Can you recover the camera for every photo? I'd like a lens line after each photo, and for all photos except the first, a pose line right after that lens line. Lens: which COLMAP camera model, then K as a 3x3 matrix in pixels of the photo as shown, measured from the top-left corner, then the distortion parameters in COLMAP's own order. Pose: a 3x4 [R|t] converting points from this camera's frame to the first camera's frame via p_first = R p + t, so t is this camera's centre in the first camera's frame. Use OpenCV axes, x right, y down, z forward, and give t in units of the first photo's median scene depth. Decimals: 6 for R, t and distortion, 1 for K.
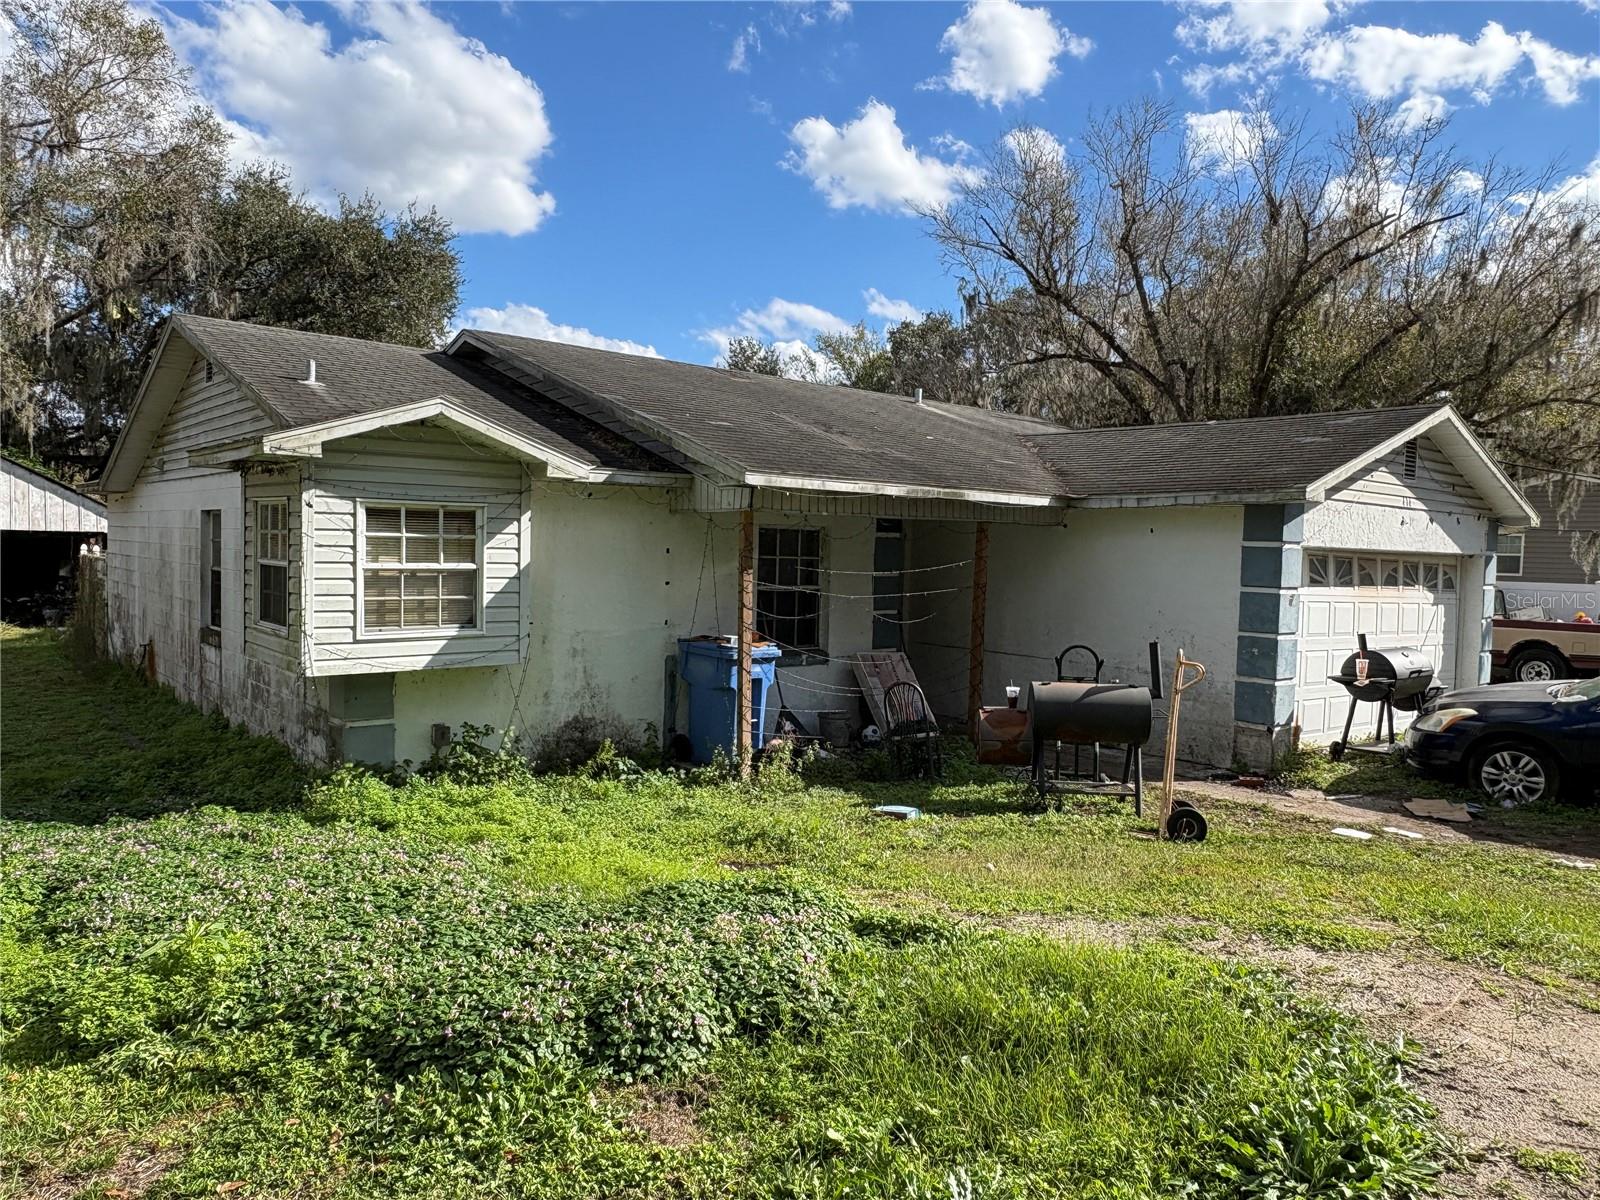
lens RADIAL K [[1086.8, 0, 799.3], [0, 1086.8, 599.5], [0, 0, 1]] dist [-0.000924, 0.002919]
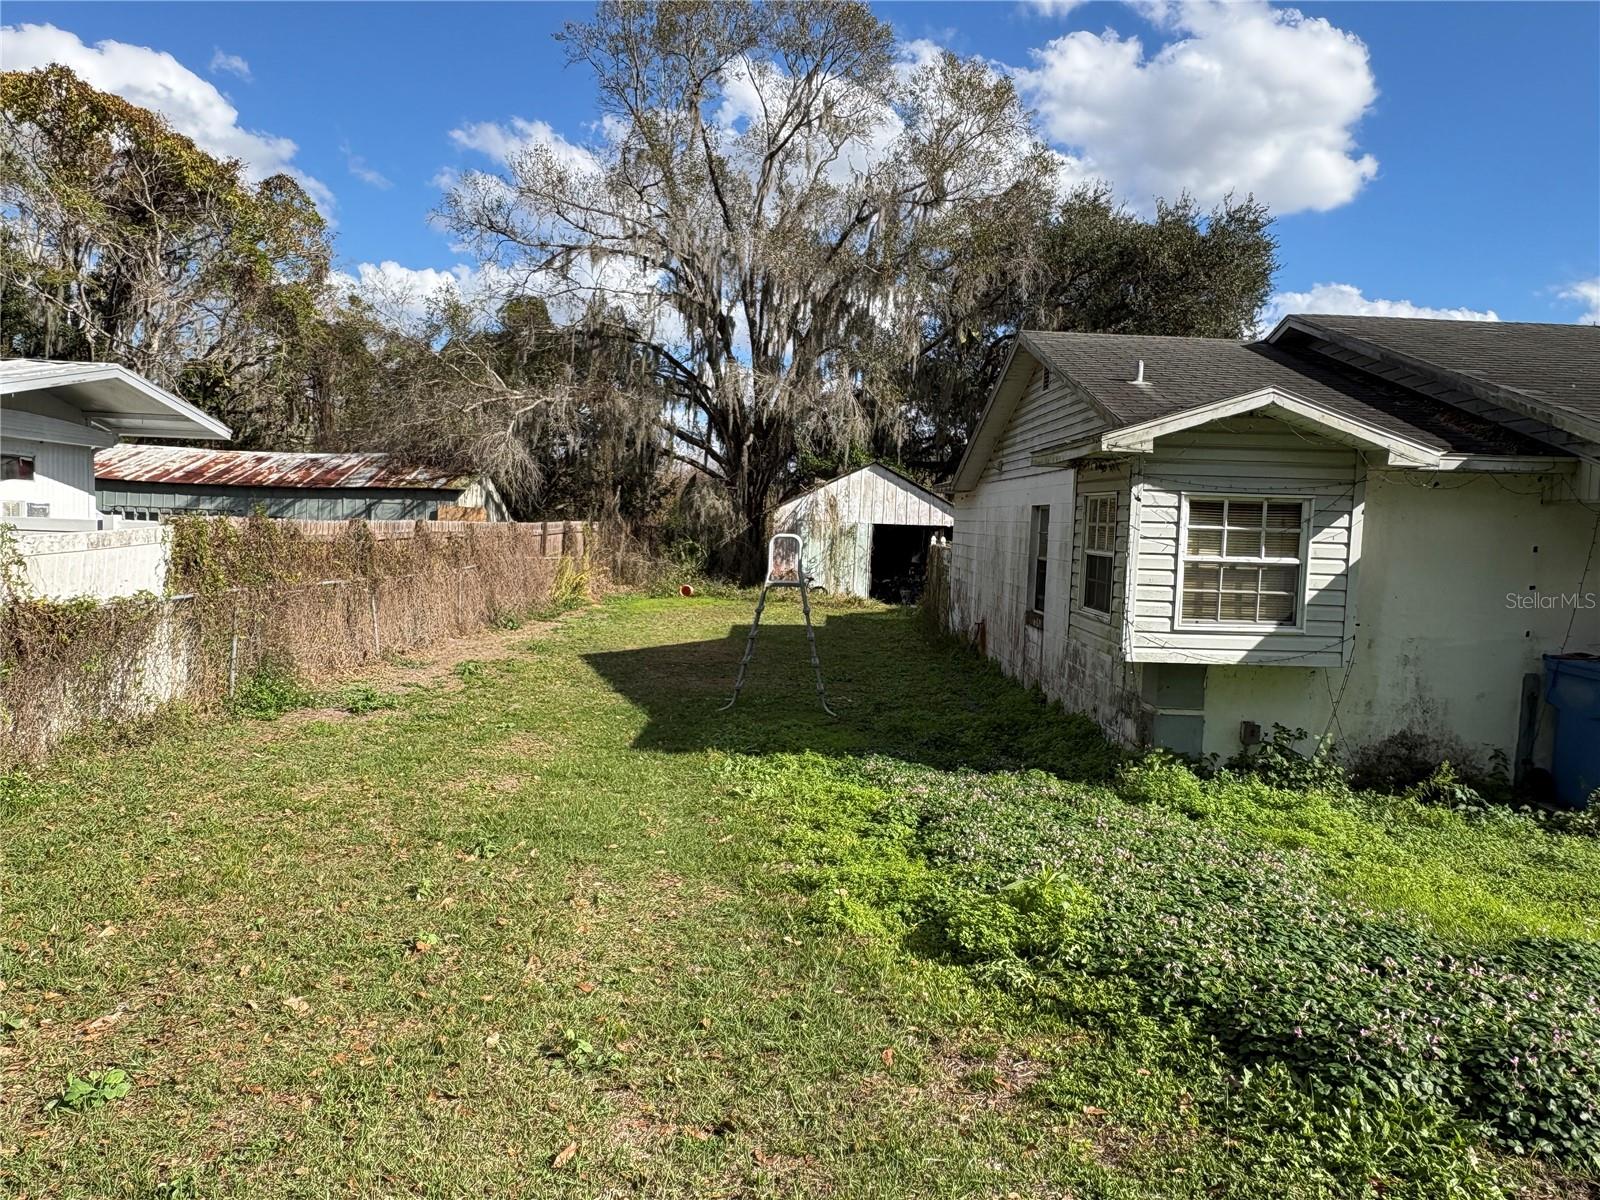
lens RADIAL K [[1086.8, 0, 797.1], [0, 1086.8, 605.2], [0, 0, 1]] dist [-0.000924, 0.002919]
pose [[0.769552, 0.050497, -0.636584, -0.026731], [-0.045278, 0.998674, 0.024484, 0.004346], [0.636977, 0.009982, 0.770818, -0.017069]]
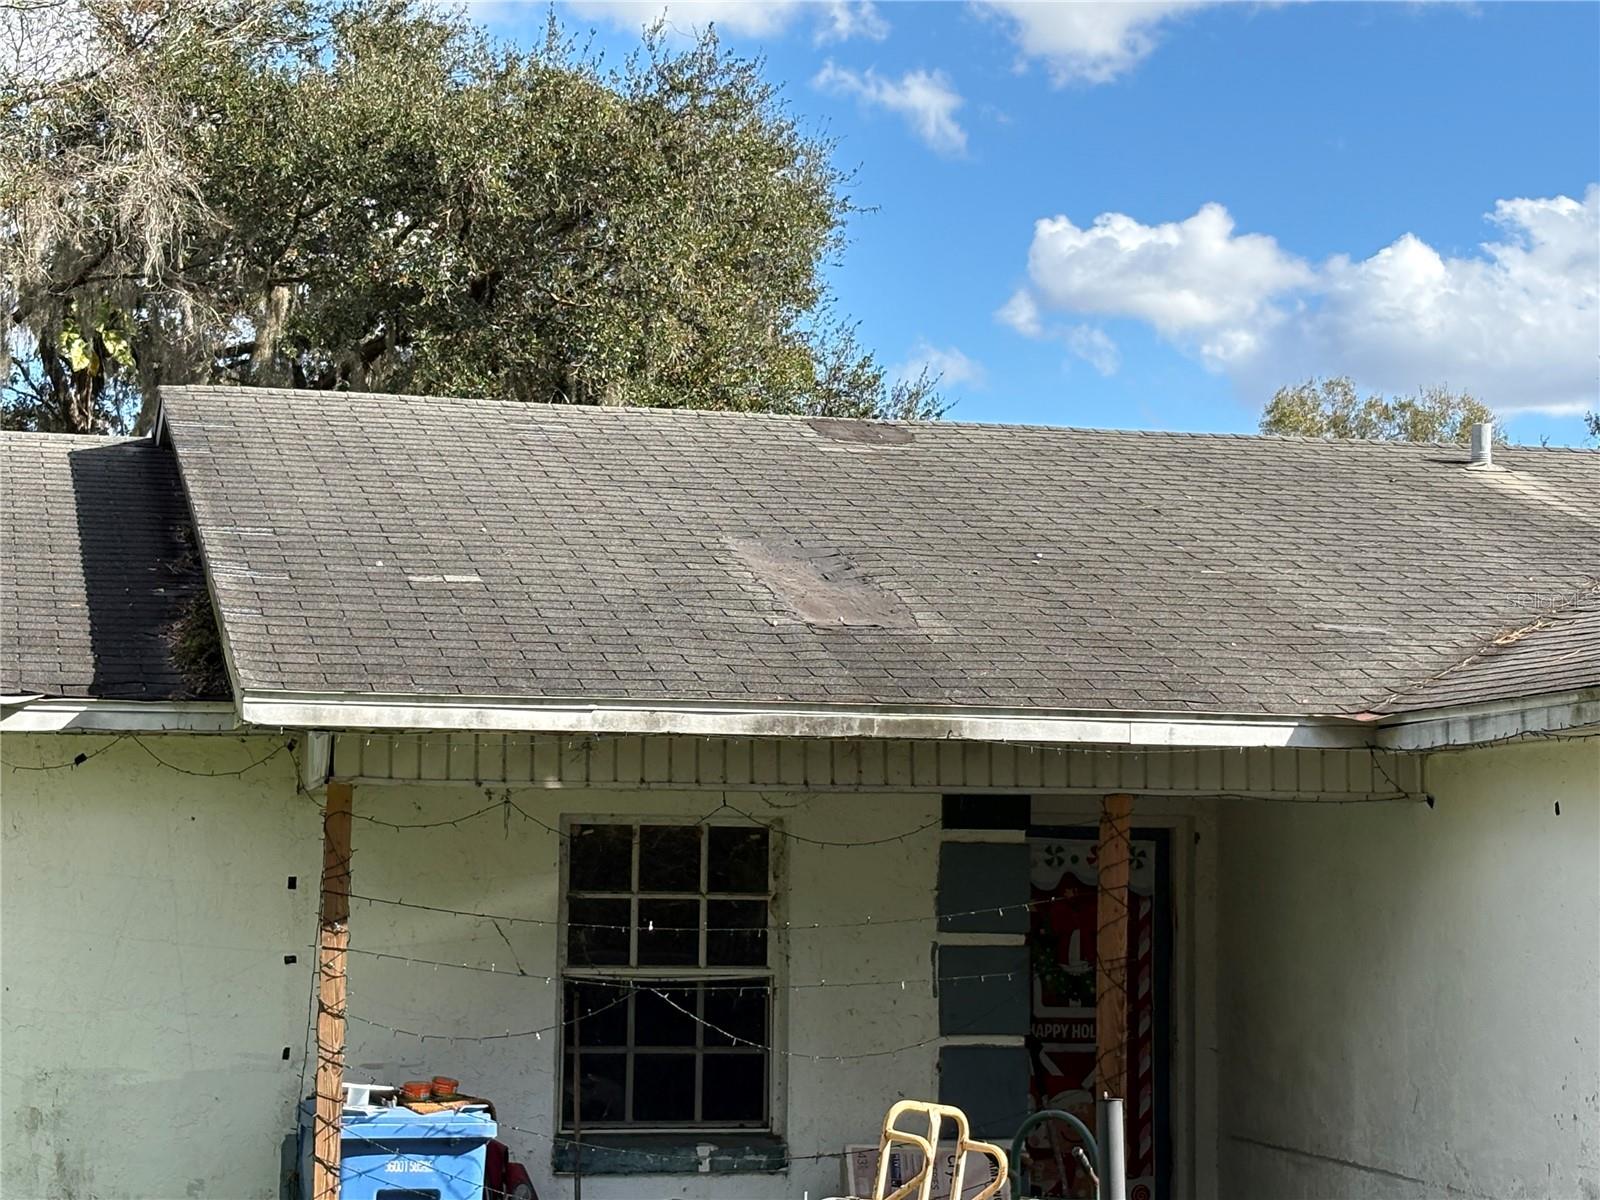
lens RADIAL K [[3327.6, 0, 782.2], [0, 3327.6, 549.1], [0, 0, 1]] dist [0.130119, 0.000000]
pose [[0.896298, -0.059488, -0.439444, 0.748316], [-0.008647, 0.988428, -0.151441, 0.026763], [0.443368, 0.139536, 0.885412, -0.112935]]
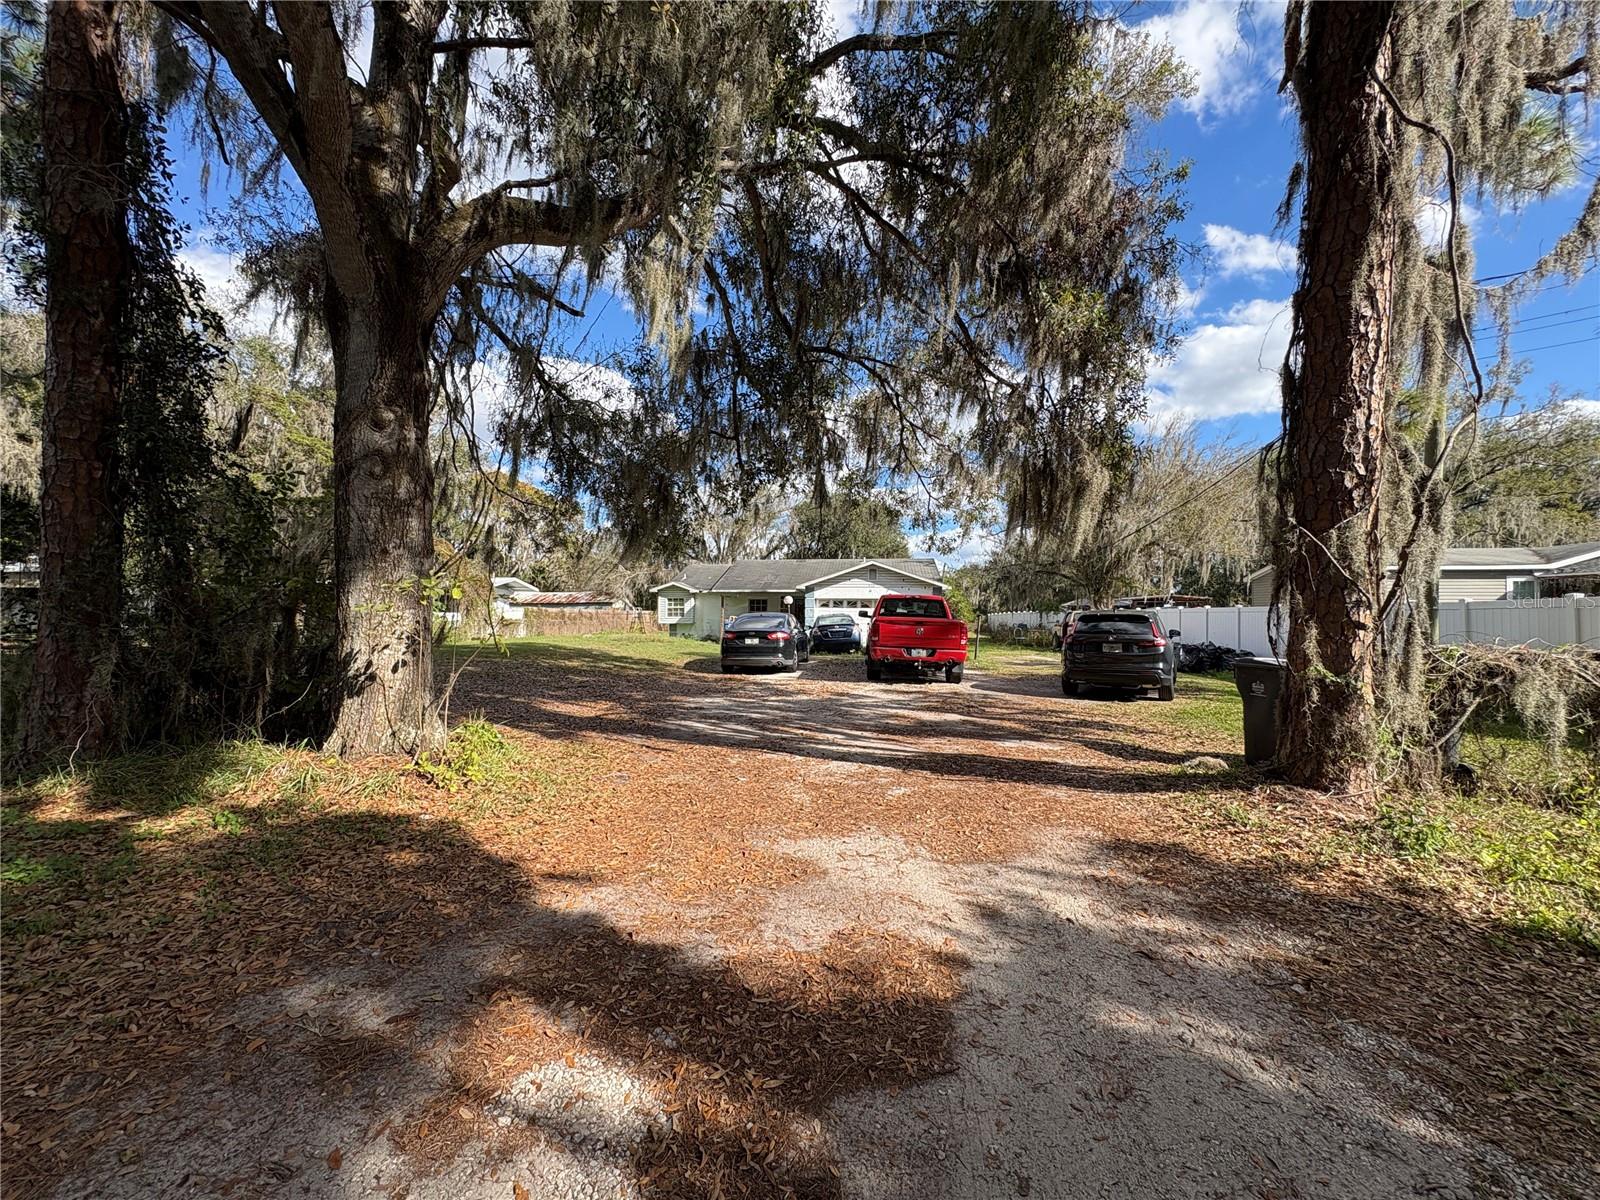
lens RADIAL K [[639.5, 0, 803.4], [0, 639.5, 604.9], [0, 0, 1]] dist [-0.002589, -0.000145]
pose [[0.685659, -0.035370, -0.727063, 2.817361], [-0.024610, 0.997121, -0.071716, 0.202844], [0.727507, 0.067066, 0.682815, -1.004504]]
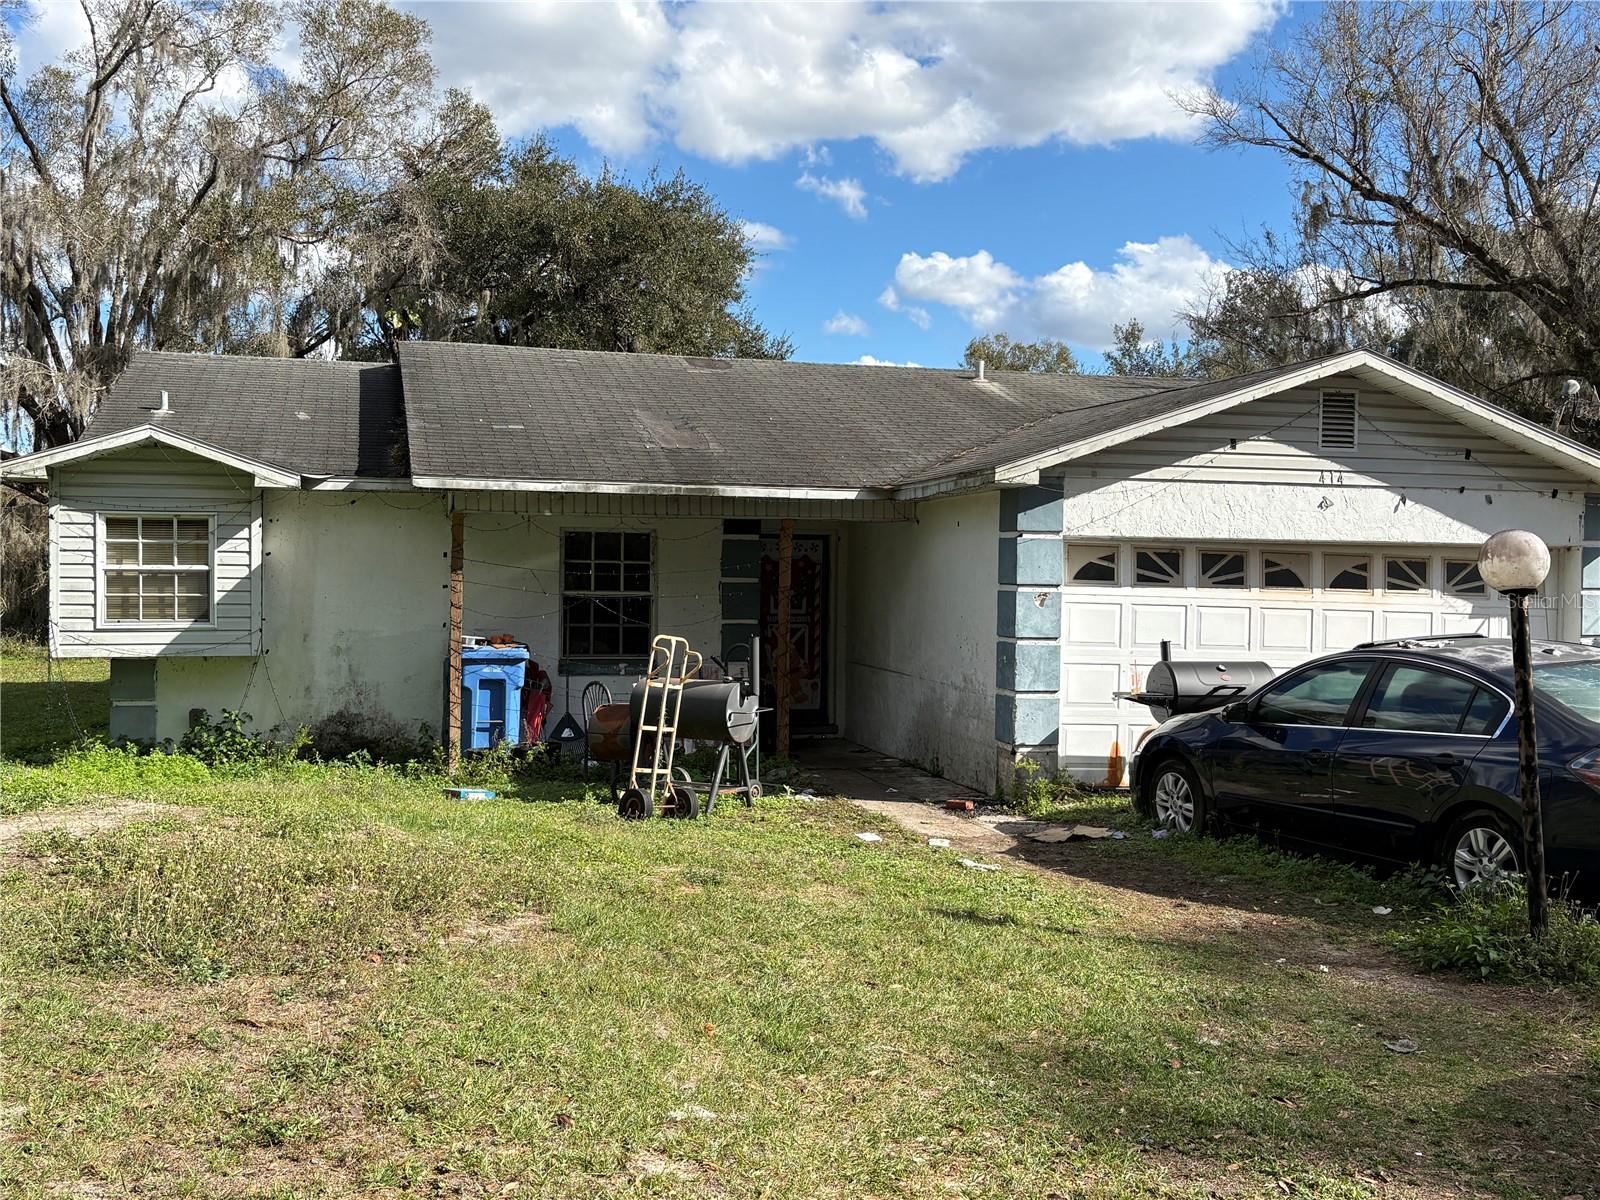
lens RADIAL K [[1580.3, 0, 808.3], [0, 1580.3, 601.4], [0, 0, 1]] dist [0.049685, 0.000000]
pose [[0.908071, -0.005768, -0.418777, 0.954355], [-0.009109, 0.999397, -0.033516, 0.053898], [0.418717, 0.034249, 0.907471, -0.243112]]
